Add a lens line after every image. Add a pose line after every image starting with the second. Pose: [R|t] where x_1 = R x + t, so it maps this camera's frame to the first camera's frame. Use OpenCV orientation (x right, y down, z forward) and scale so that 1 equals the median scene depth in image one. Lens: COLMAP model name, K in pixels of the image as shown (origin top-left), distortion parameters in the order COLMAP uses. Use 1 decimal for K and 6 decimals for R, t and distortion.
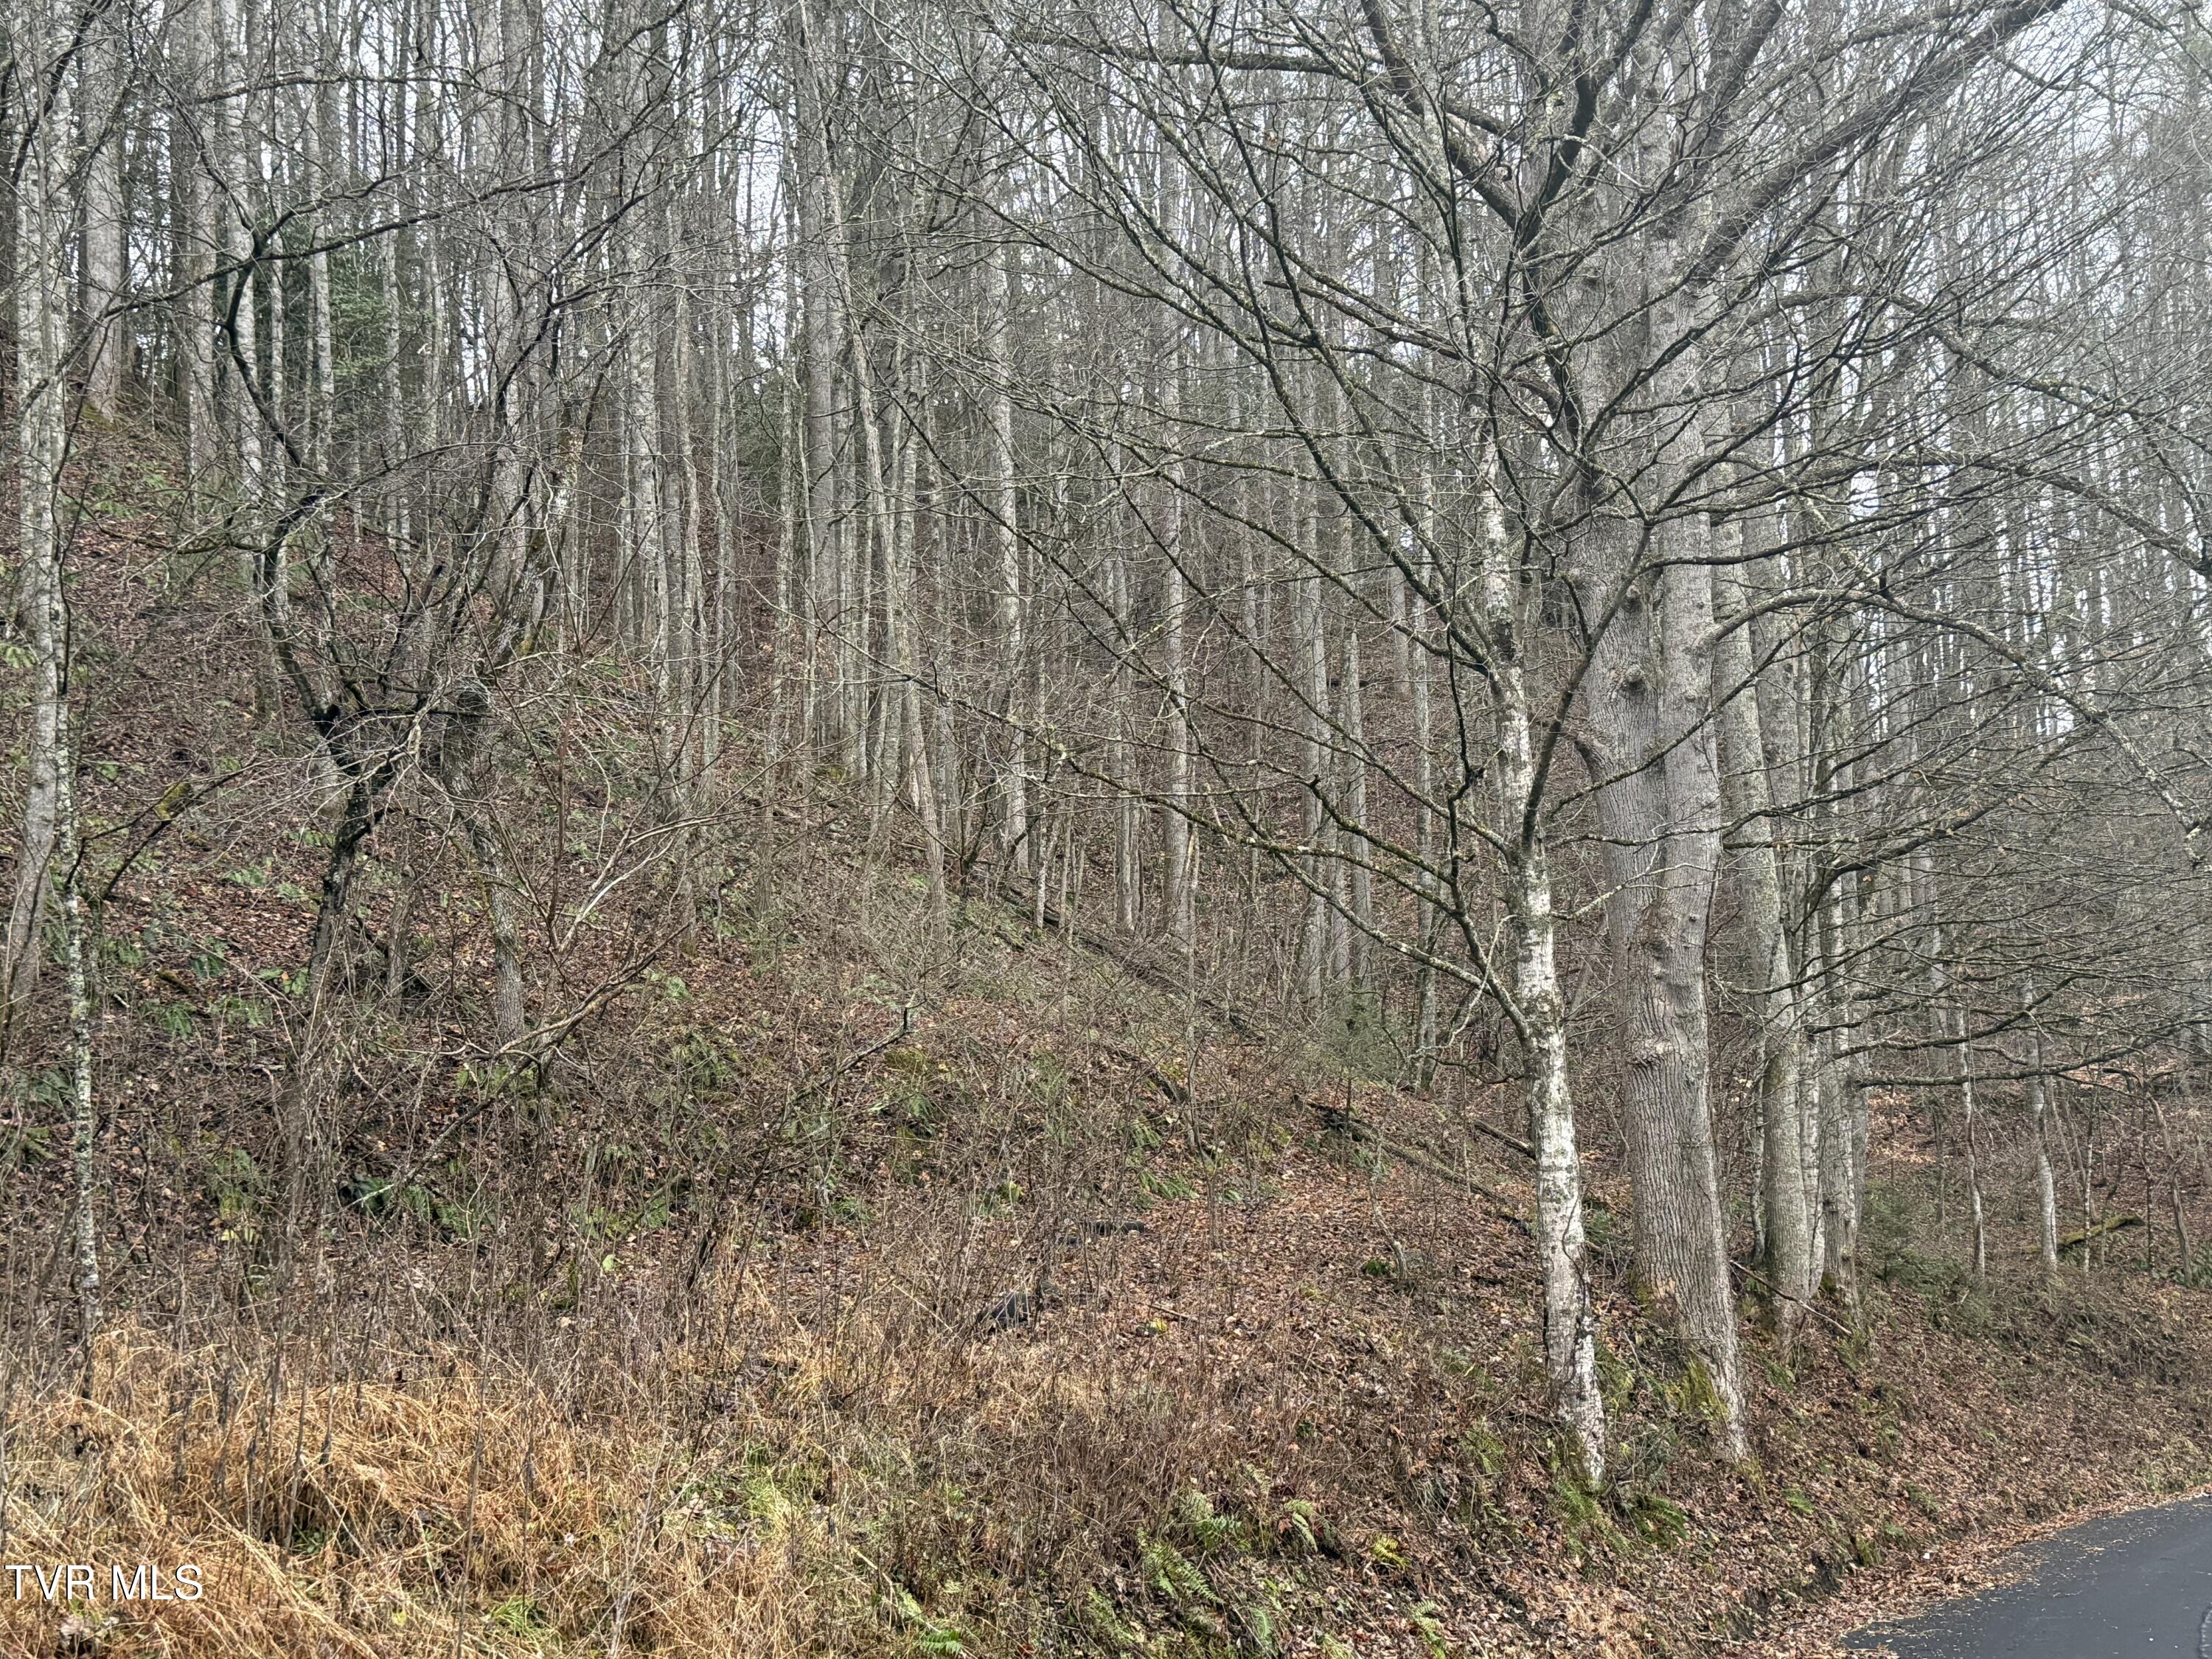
lens RADIAL K [[2917.1, 0, 1061.1], [0, 2917.1, 873.6], [0, 0, 1]] dist [0.282330, -0.813883]
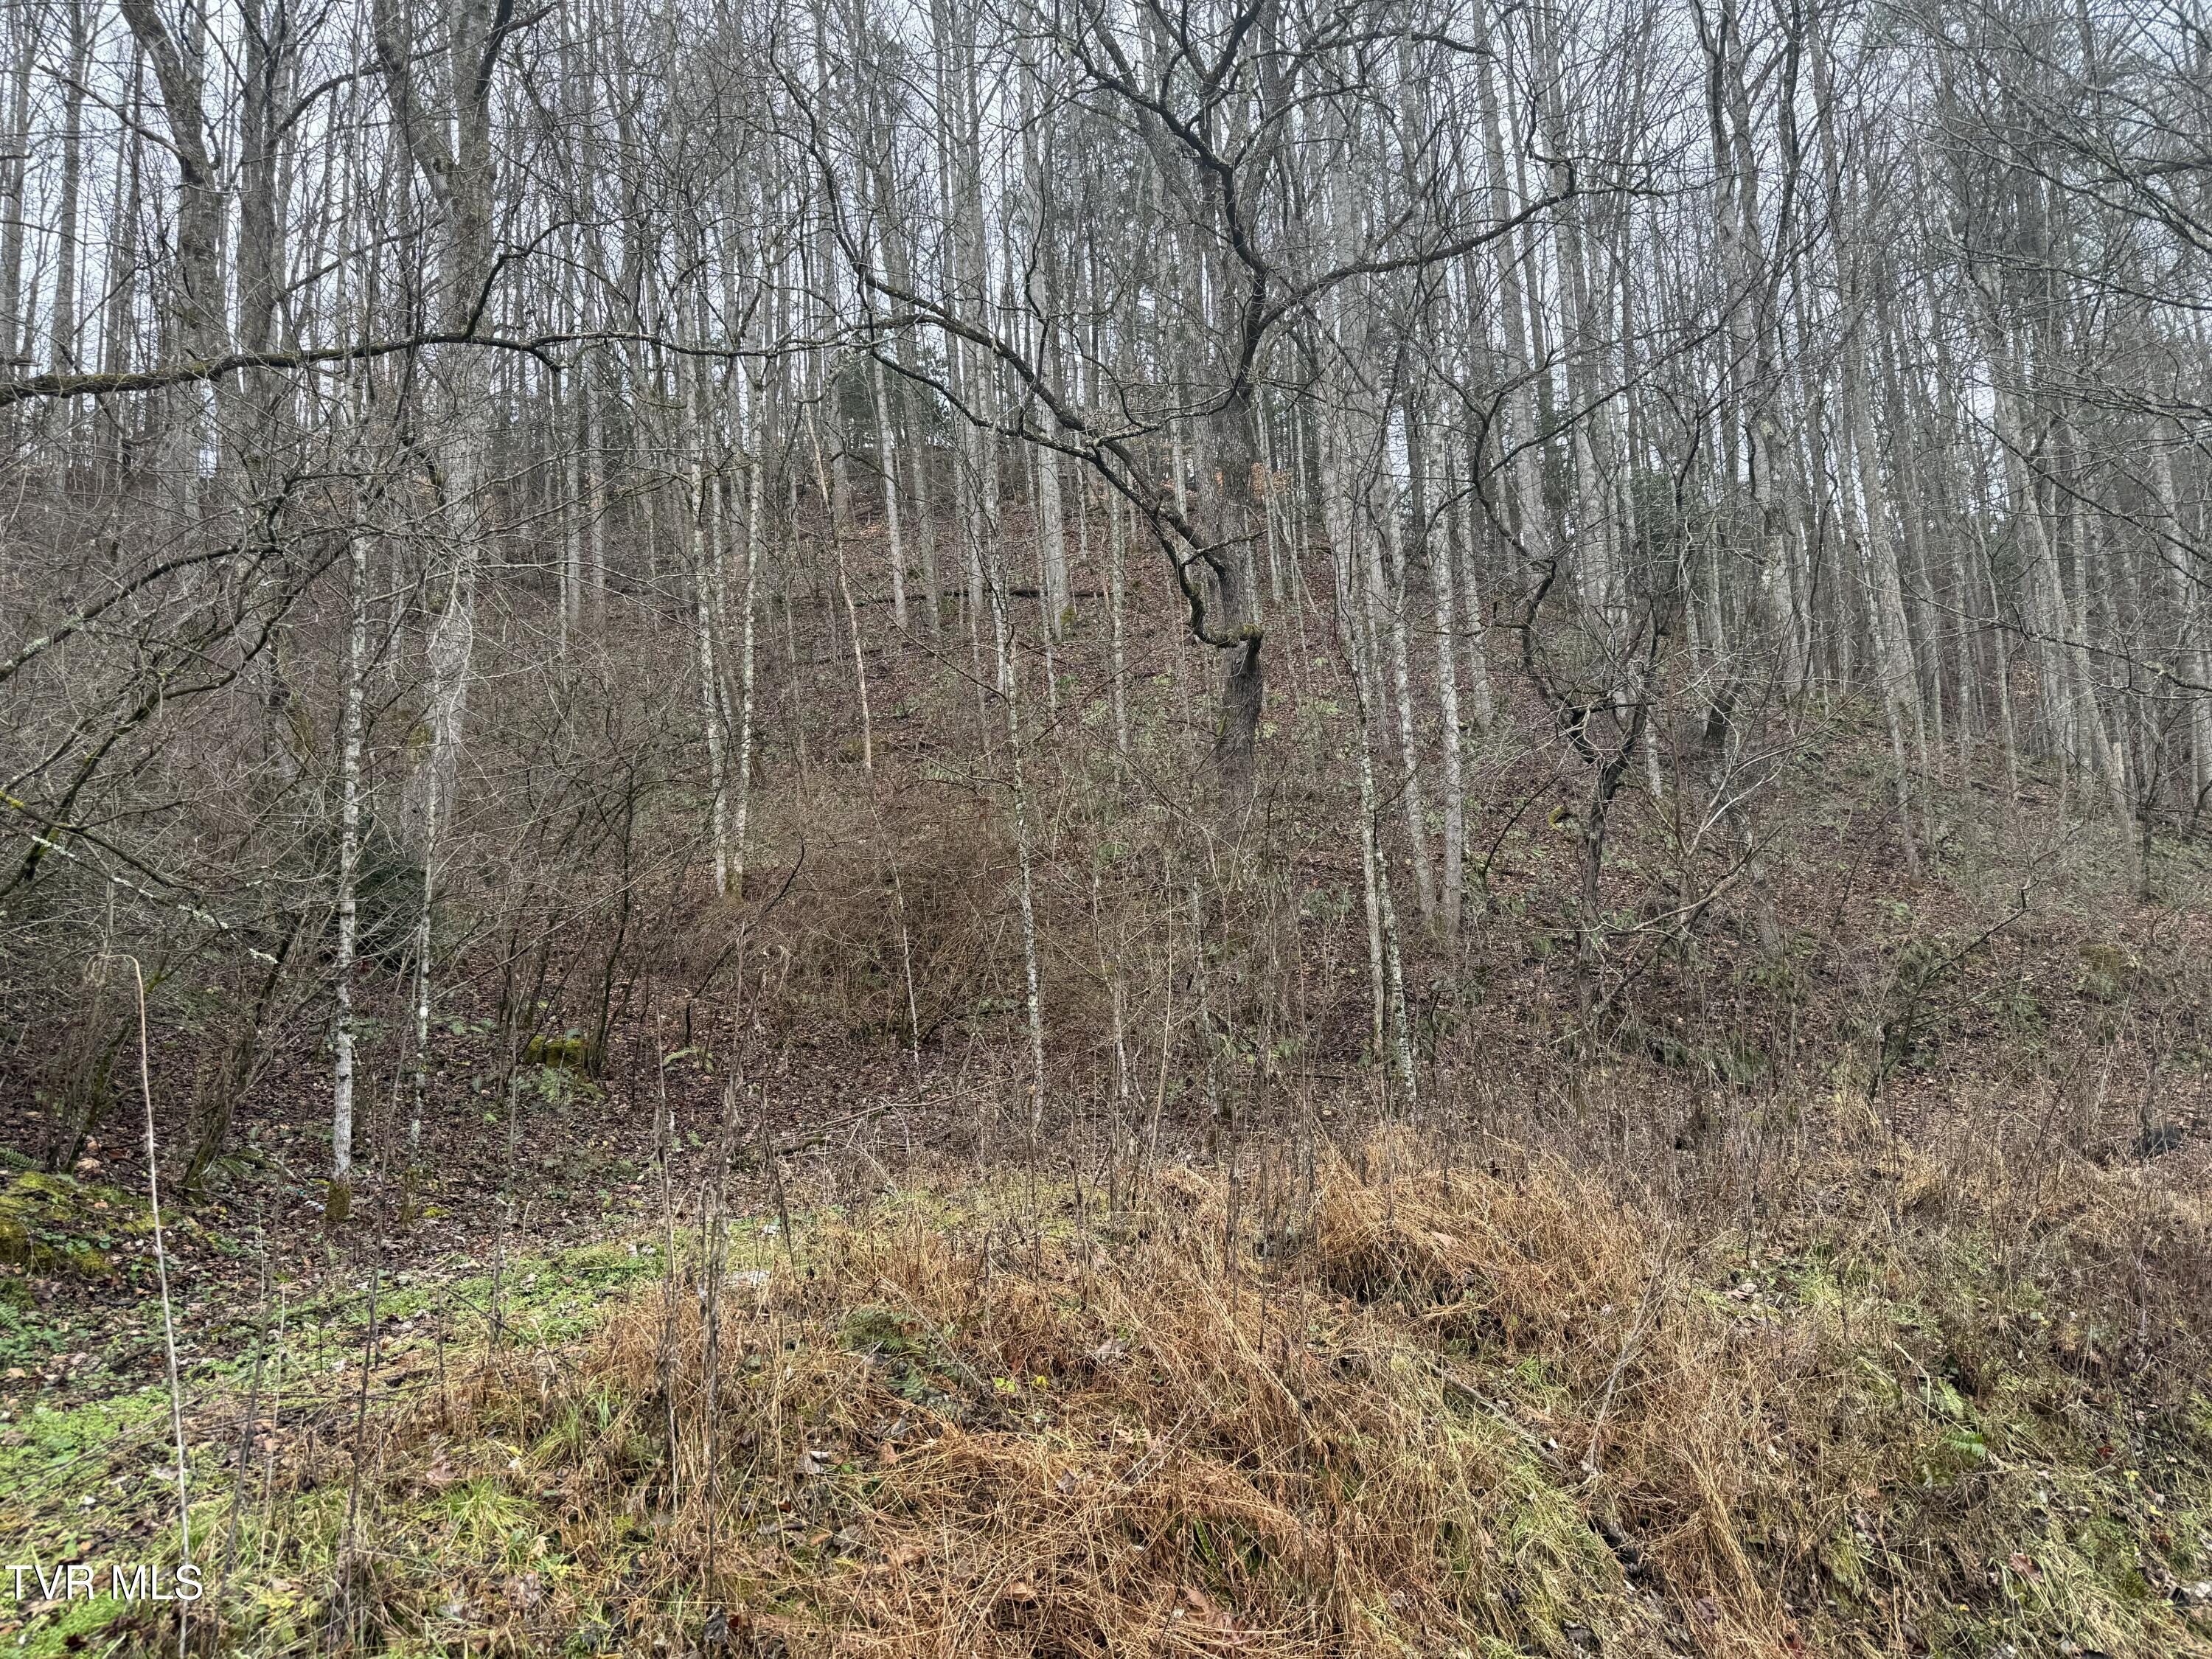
lens RADIAL K [[1570.3, 0, 1106.7], [0, 1570.3, 860.3], [0, 0, 1]] dist [0.001081, -0.000703]
pose [[0.785988, -0.085998, -0.612232, 0.074083], [0.069079, 0.996293, -0.051260, 0.061245], [0.614371, -0.002002, 0.789015, 0.367762]]
